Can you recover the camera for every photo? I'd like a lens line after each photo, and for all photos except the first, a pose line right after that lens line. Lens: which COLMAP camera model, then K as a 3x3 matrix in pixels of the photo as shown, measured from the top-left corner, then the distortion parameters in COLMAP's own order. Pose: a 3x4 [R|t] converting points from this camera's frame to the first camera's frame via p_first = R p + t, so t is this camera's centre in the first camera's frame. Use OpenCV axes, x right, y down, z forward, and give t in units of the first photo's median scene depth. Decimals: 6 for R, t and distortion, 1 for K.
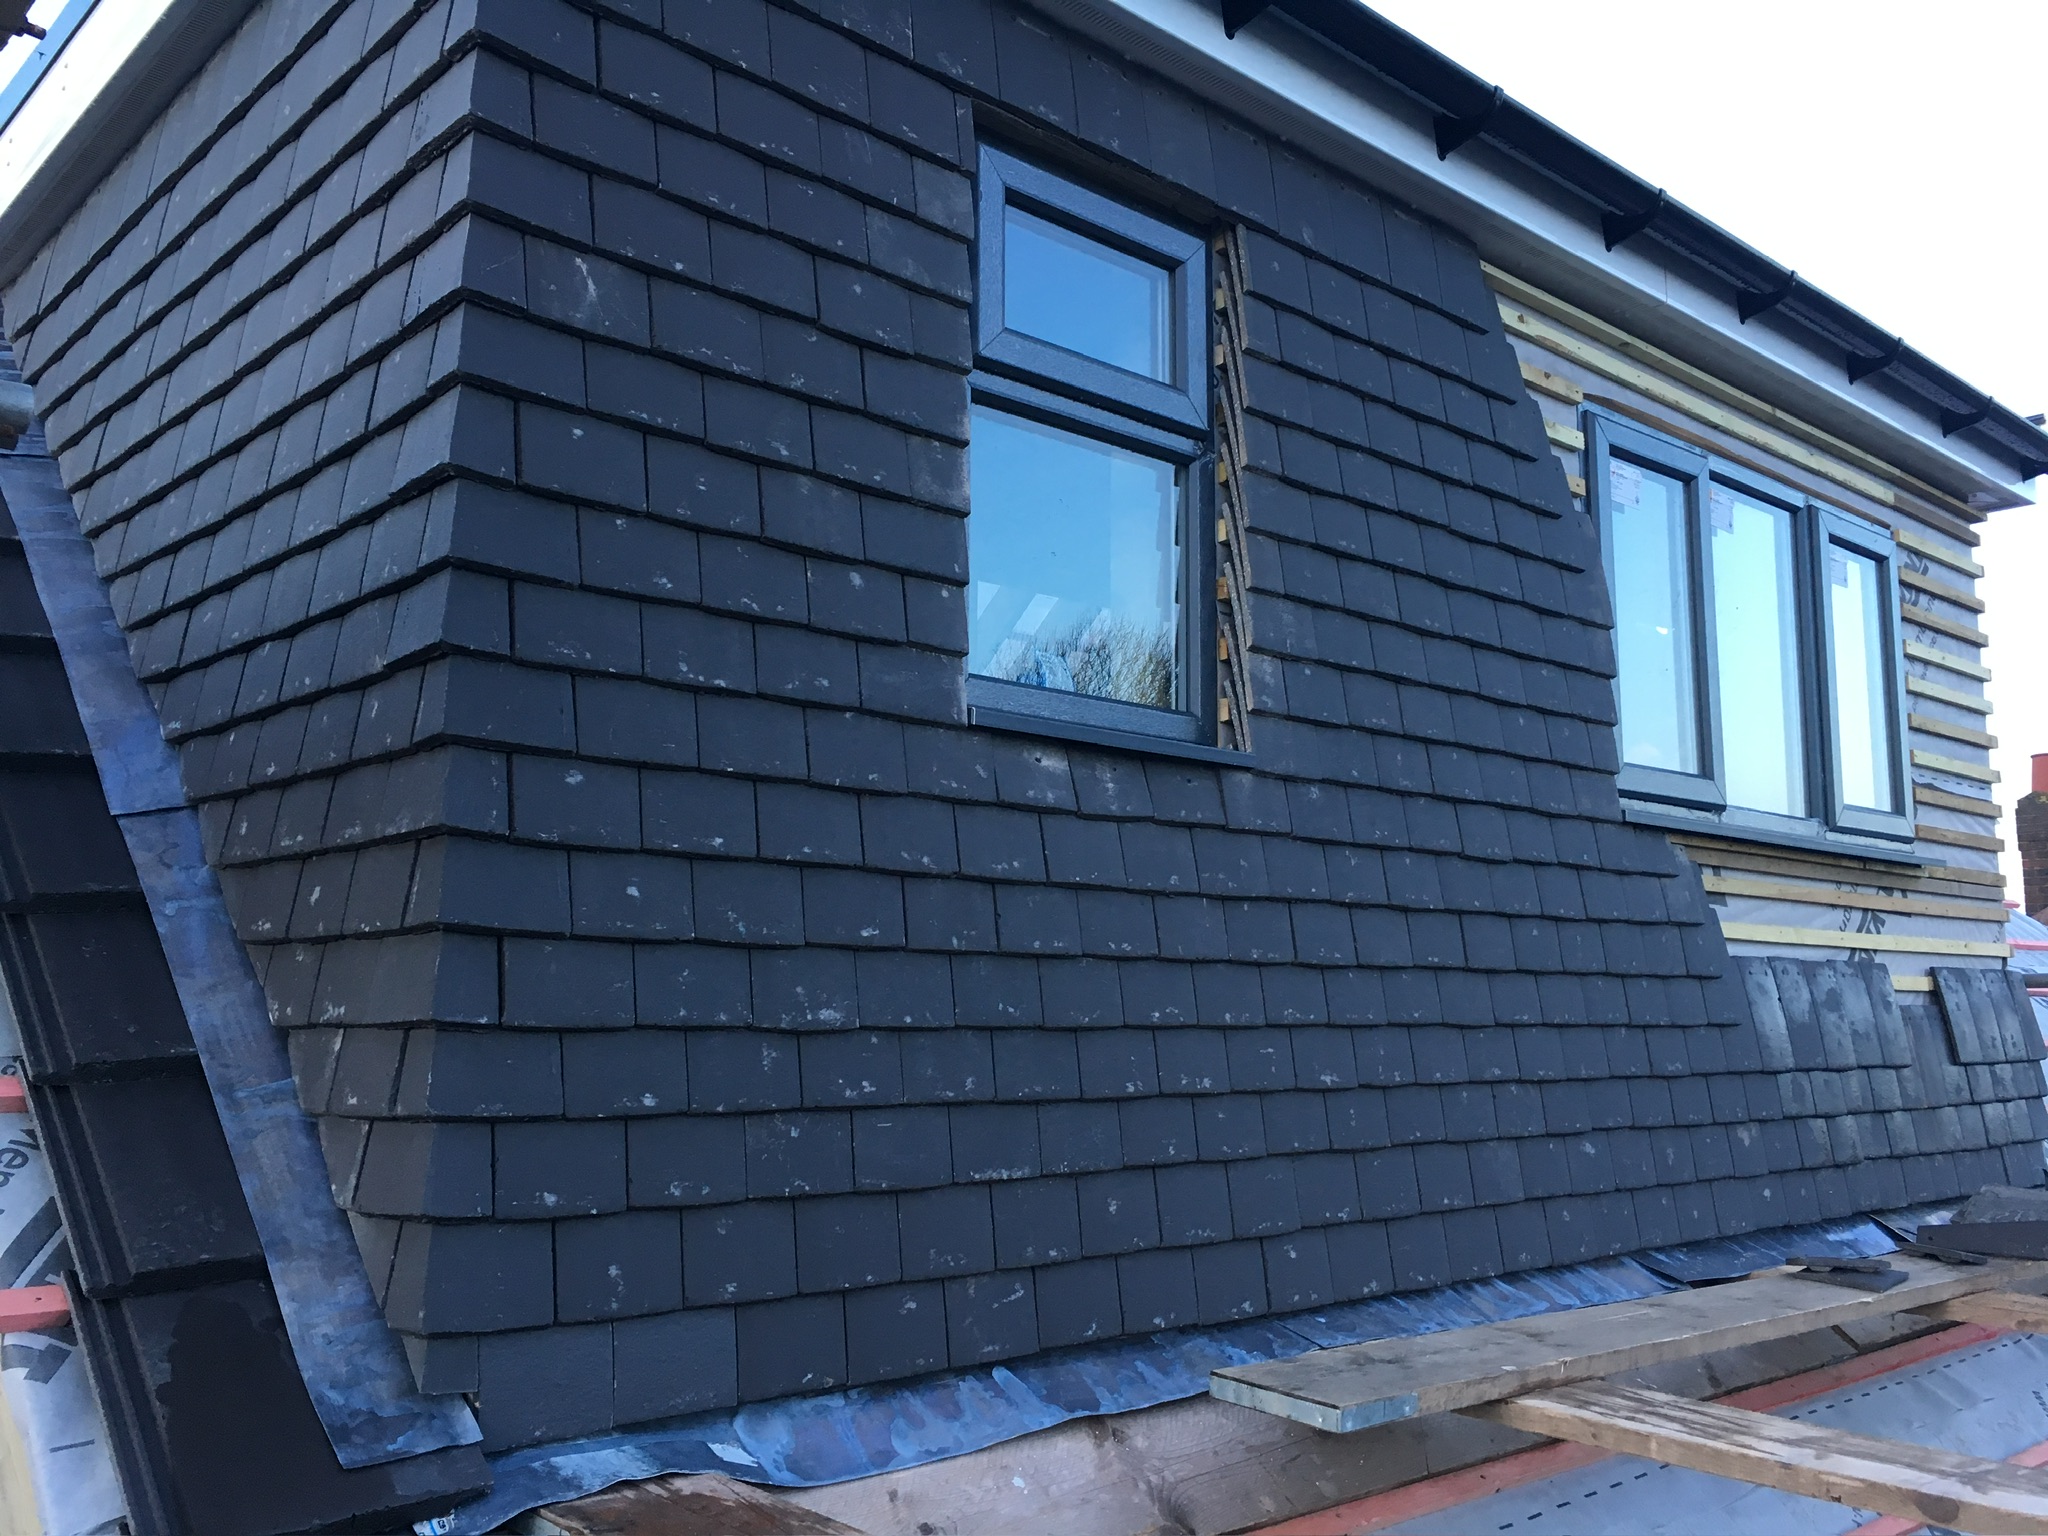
lens RADIAL K [[1727.4, 0, 1024.2], [0, 1727.4, 715.1], [0, 0, 1]] dist [0.060165, 0.002208]
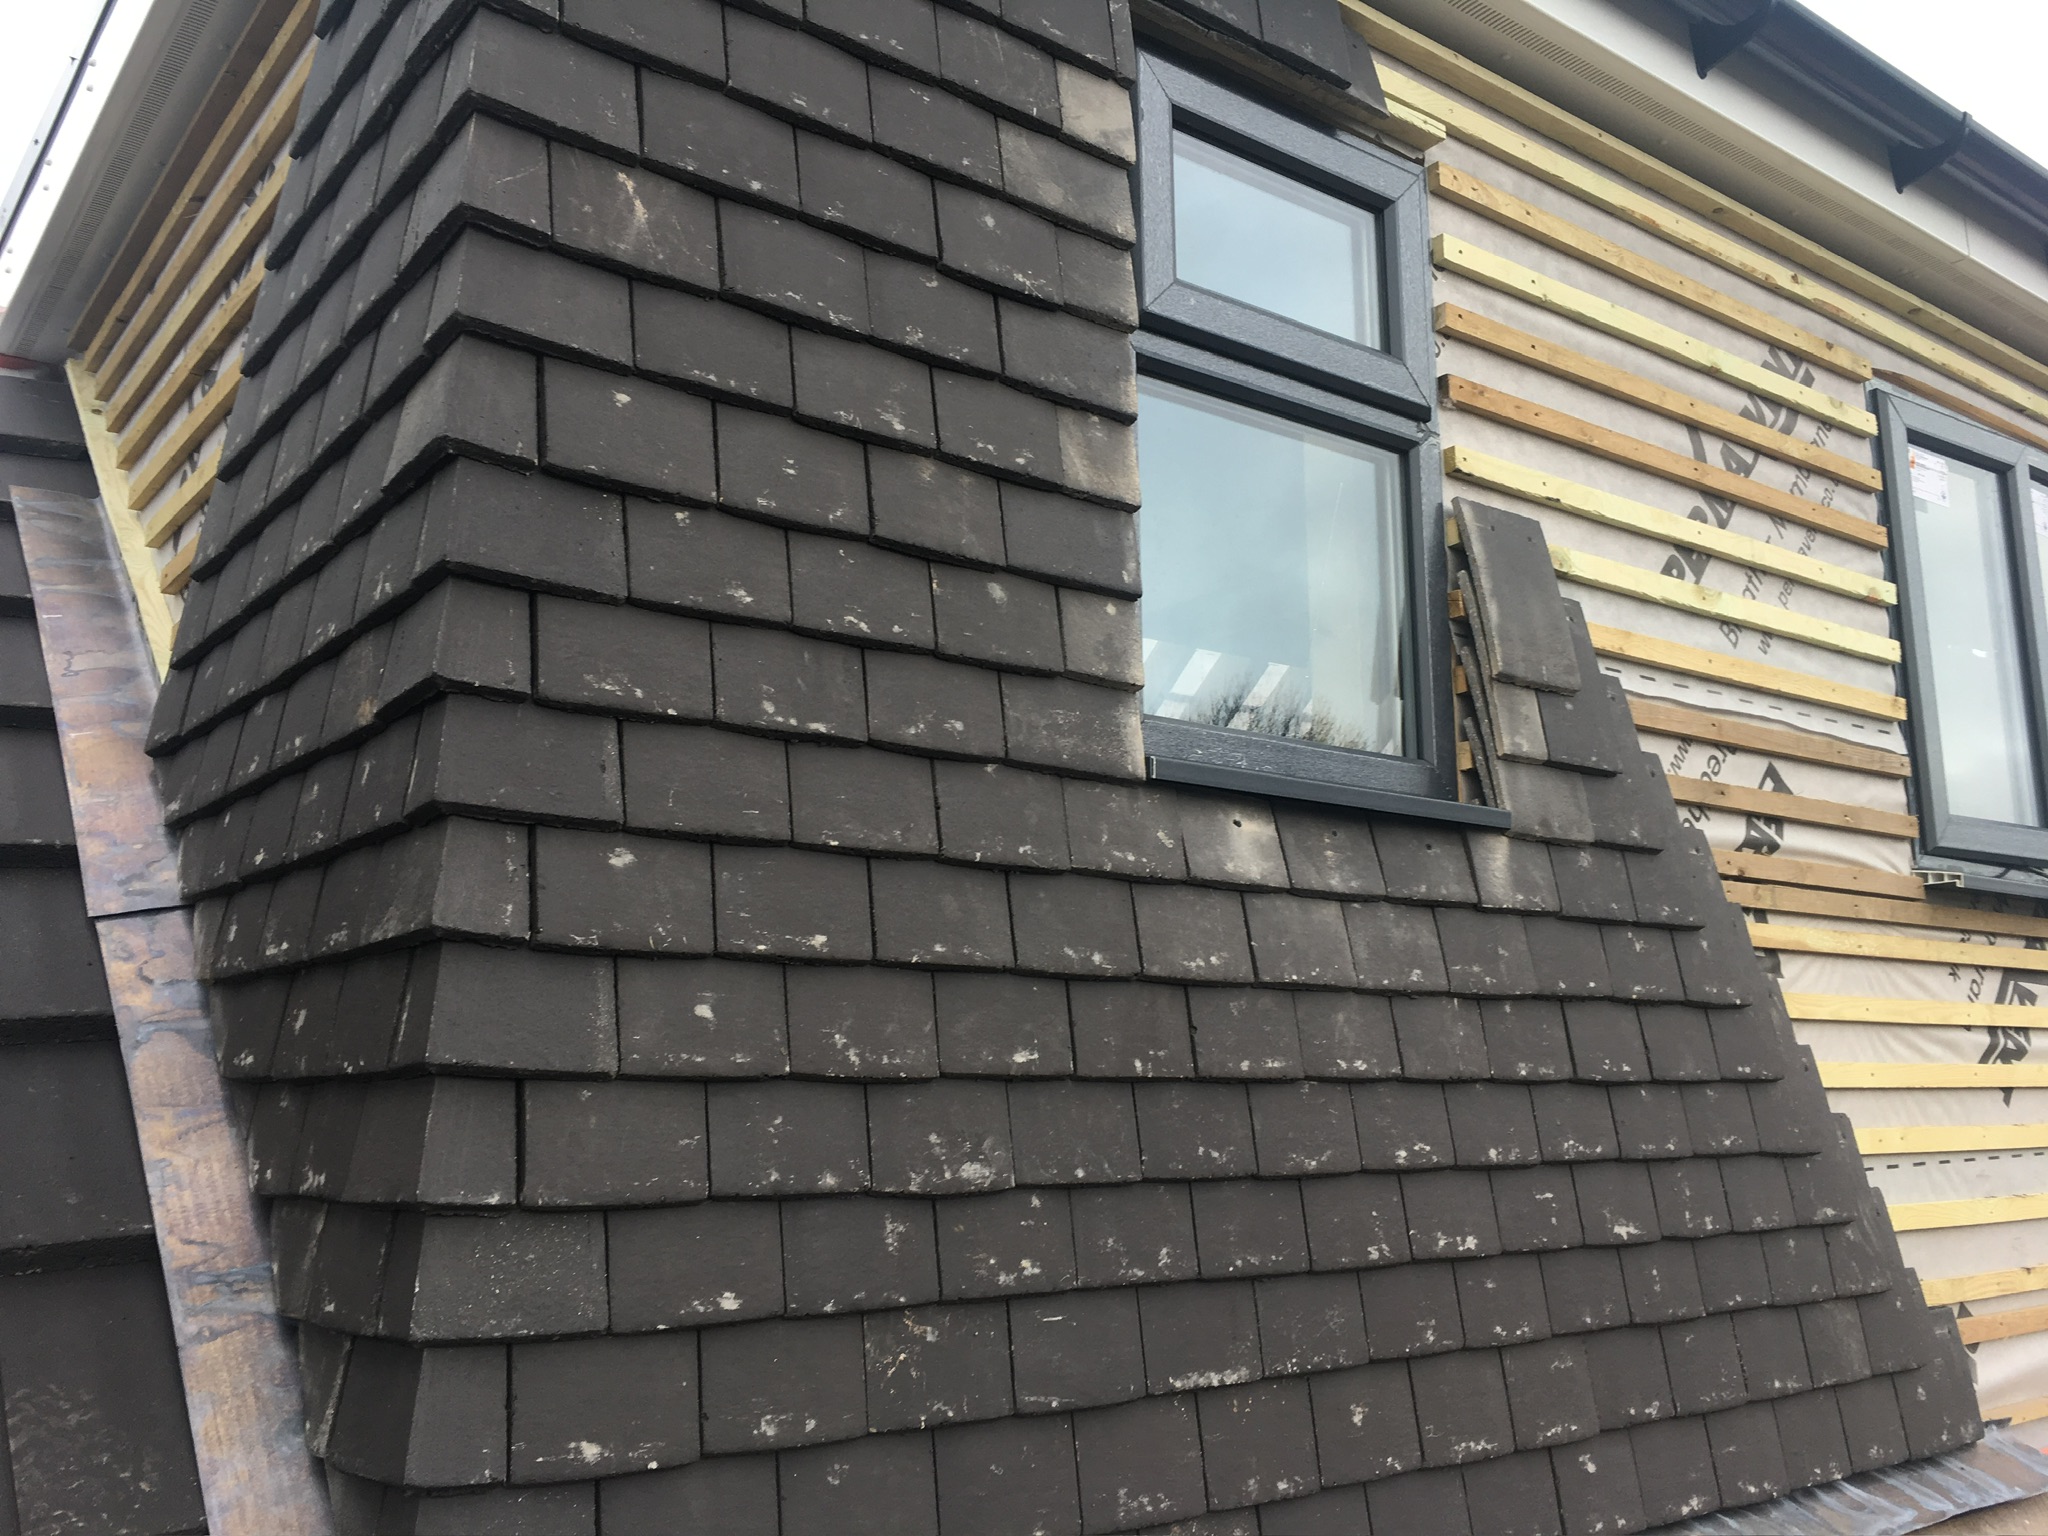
lens RADIAL K [[1737.2, 0, 1024.0], [0, 1737.2, 768.0], [0, 0, 1]] dist [0.116814, -0.200610]
pose [[0.996143, -0.026143, -0.083760, -0.022287], [0.025019, 0.999583, -0.014449, 0.010864], [0.084103, 0.012297, 0.996381, 0.233129]]
